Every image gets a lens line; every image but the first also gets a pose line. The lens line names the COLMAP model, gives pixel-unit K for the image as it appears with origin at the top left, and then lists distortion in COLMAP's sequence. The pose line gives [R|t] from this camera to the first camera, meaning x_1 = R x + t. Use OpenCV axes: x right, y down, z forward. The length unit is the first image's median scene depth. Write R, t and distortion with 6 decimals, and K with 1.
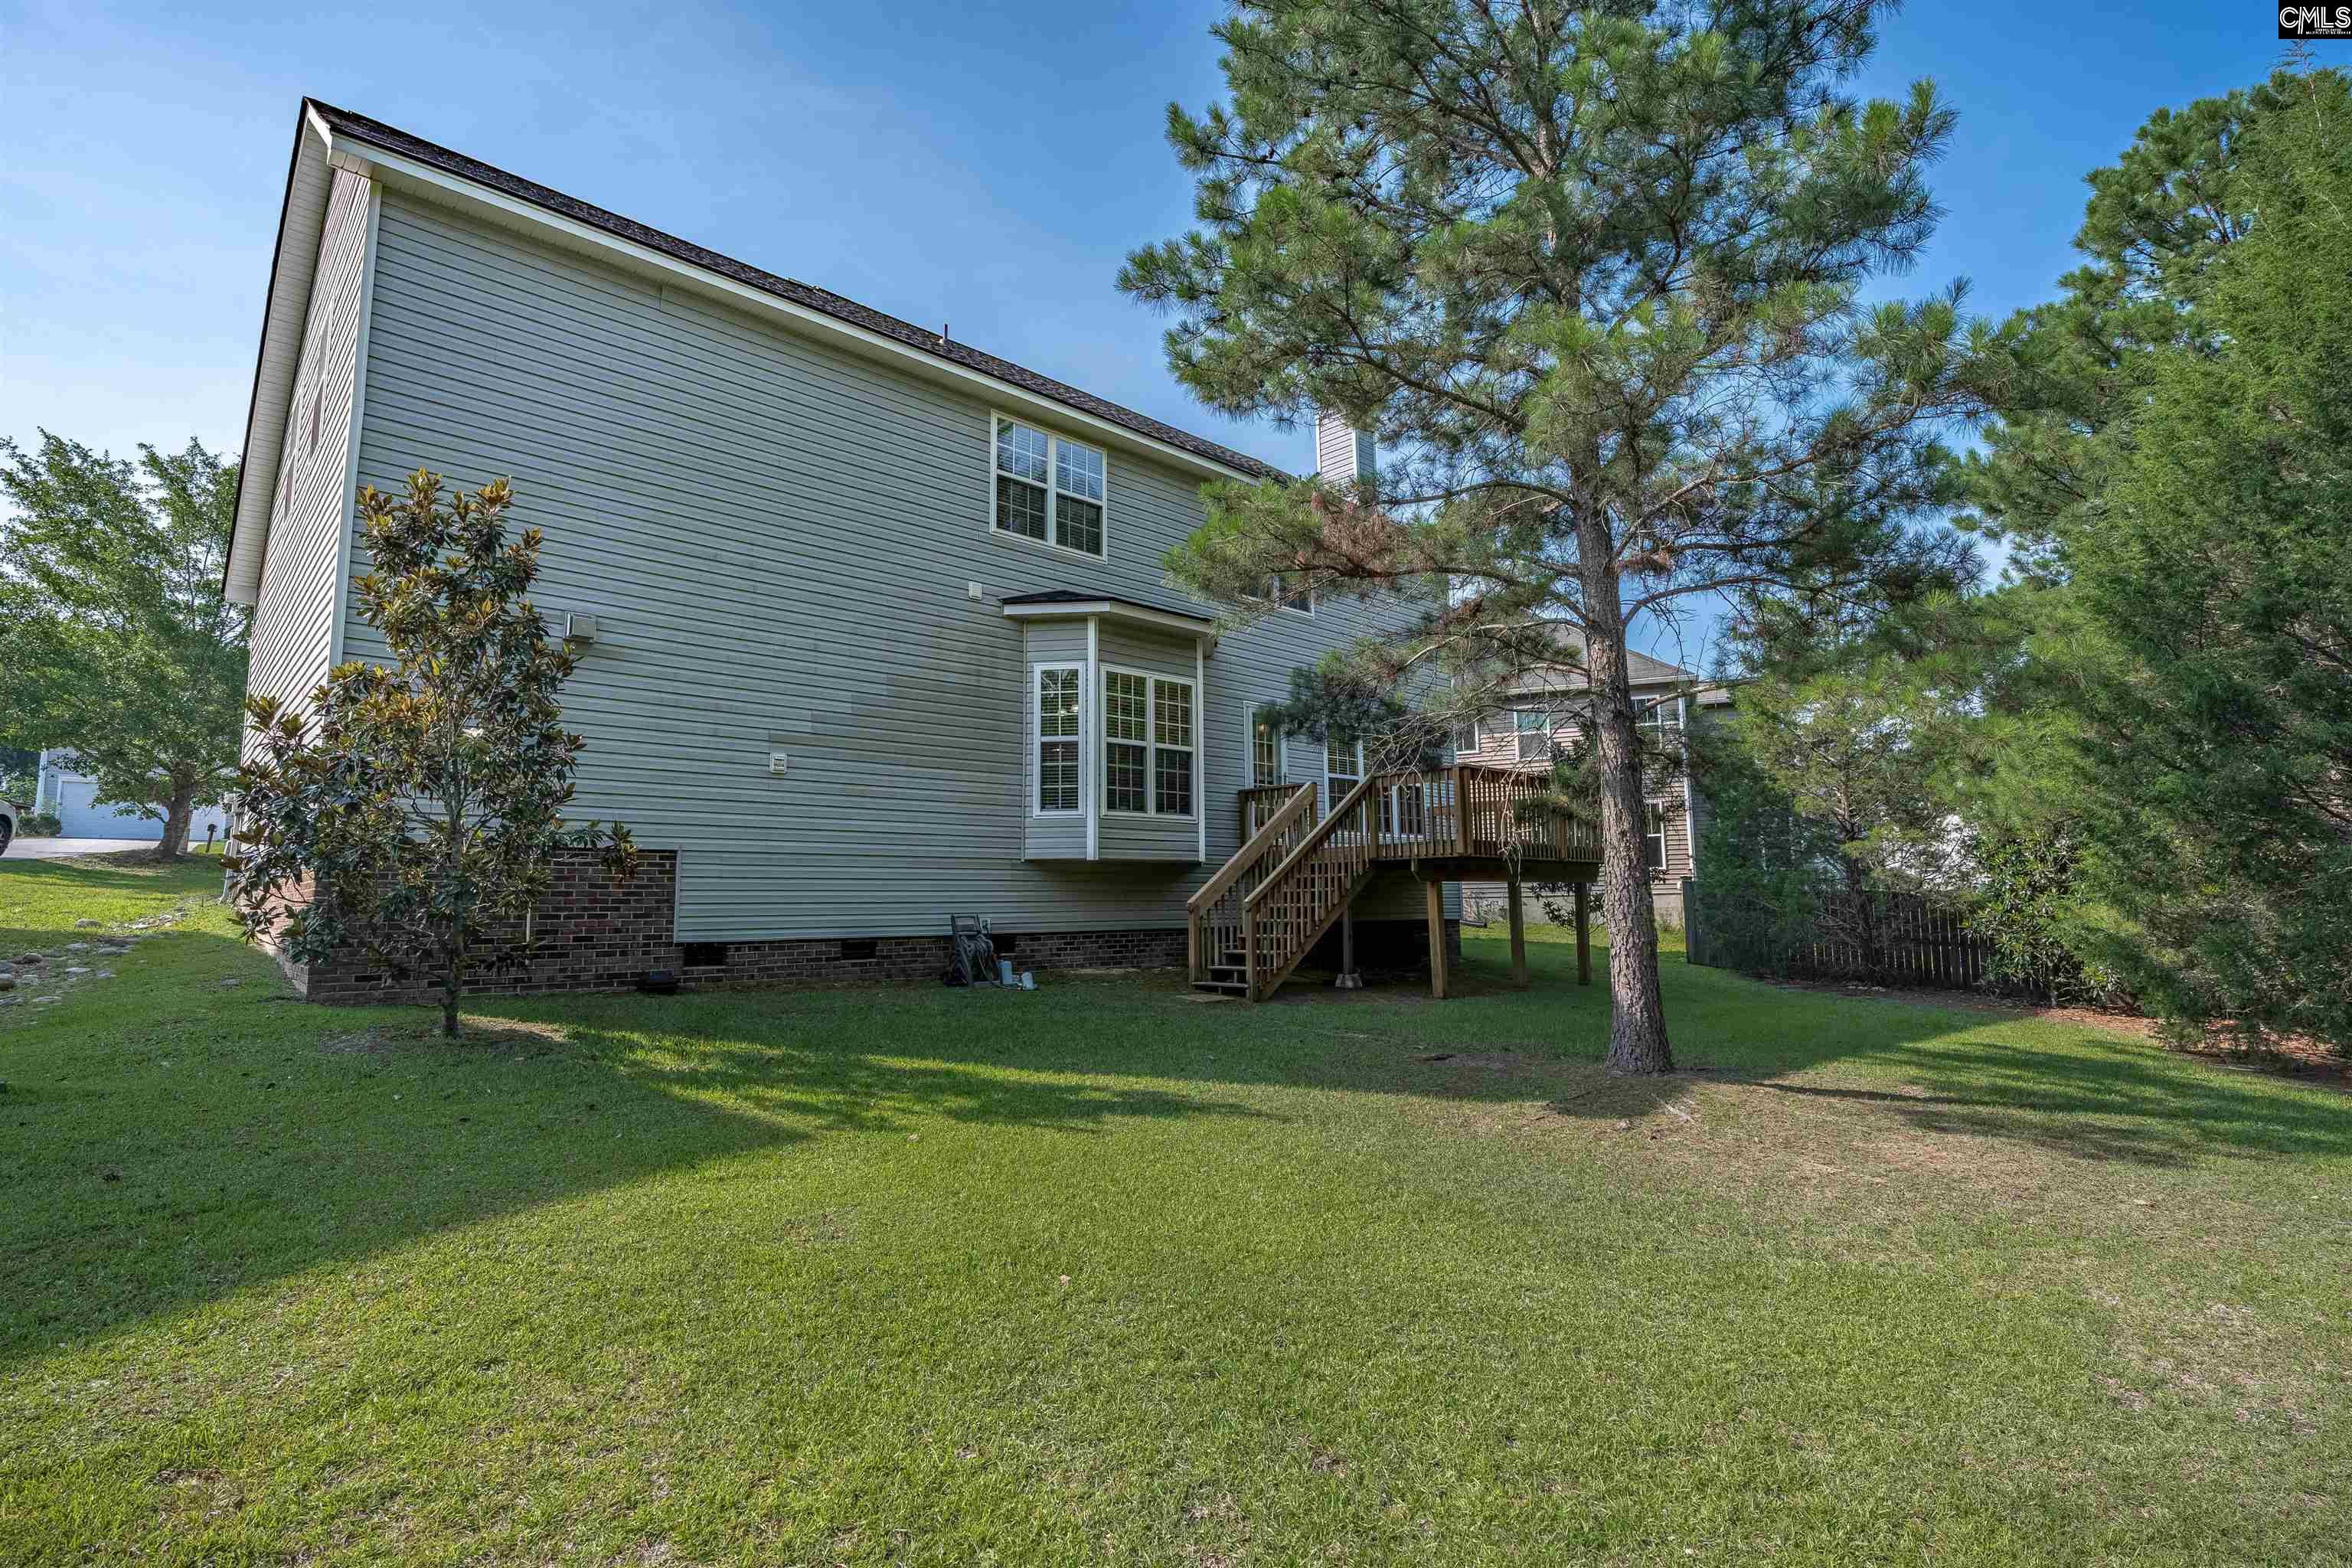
lens RADIAL K [[1084.4, 0, 1178.0], [0, 1084.4, 772.7], [0, 0, 1]] dist [-0.072602, 0.029070]
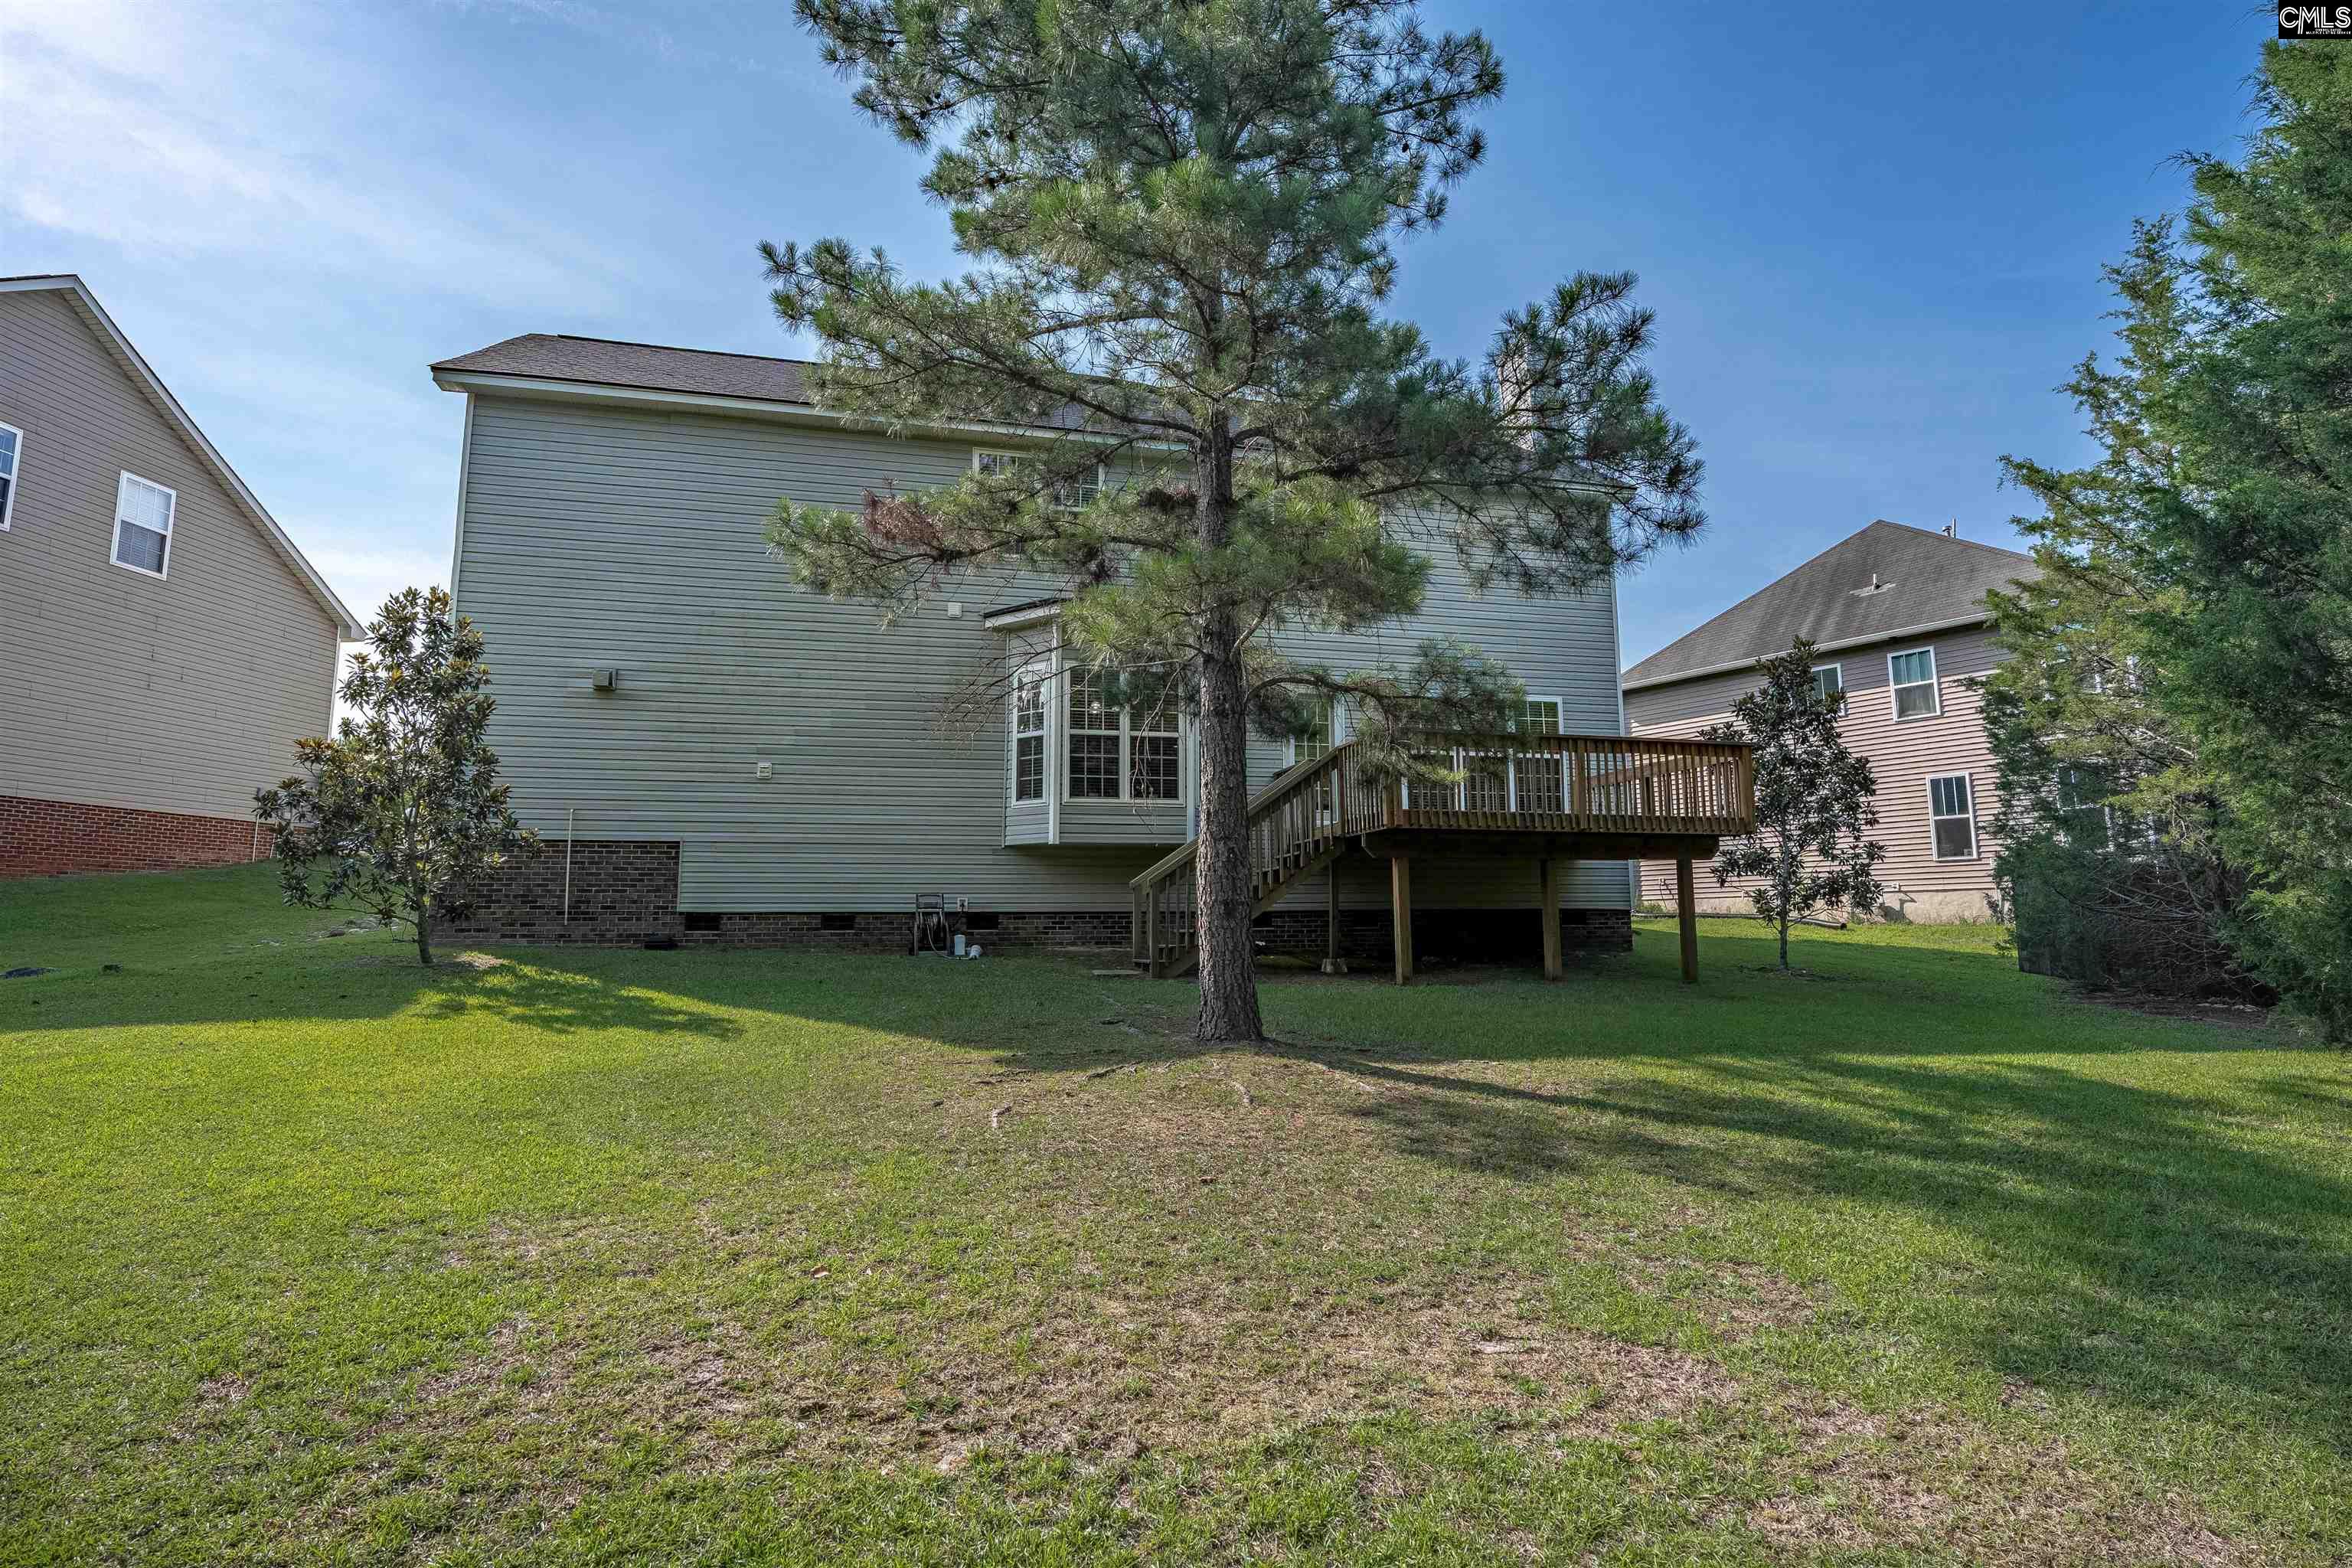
lens RADIAL K [[1084.4, 0, 1178.0], [0, 1084.4, 772.7], [0, 0, 1]] dist [-0.072602, 0.029070]
pose [[0.877579, -0.060963, -0.475541, 0.541339], [0.054772, 0.998137, -0.026881, 0.045007], [0.476294, -0.002456, 0.879283, 0.111741]]
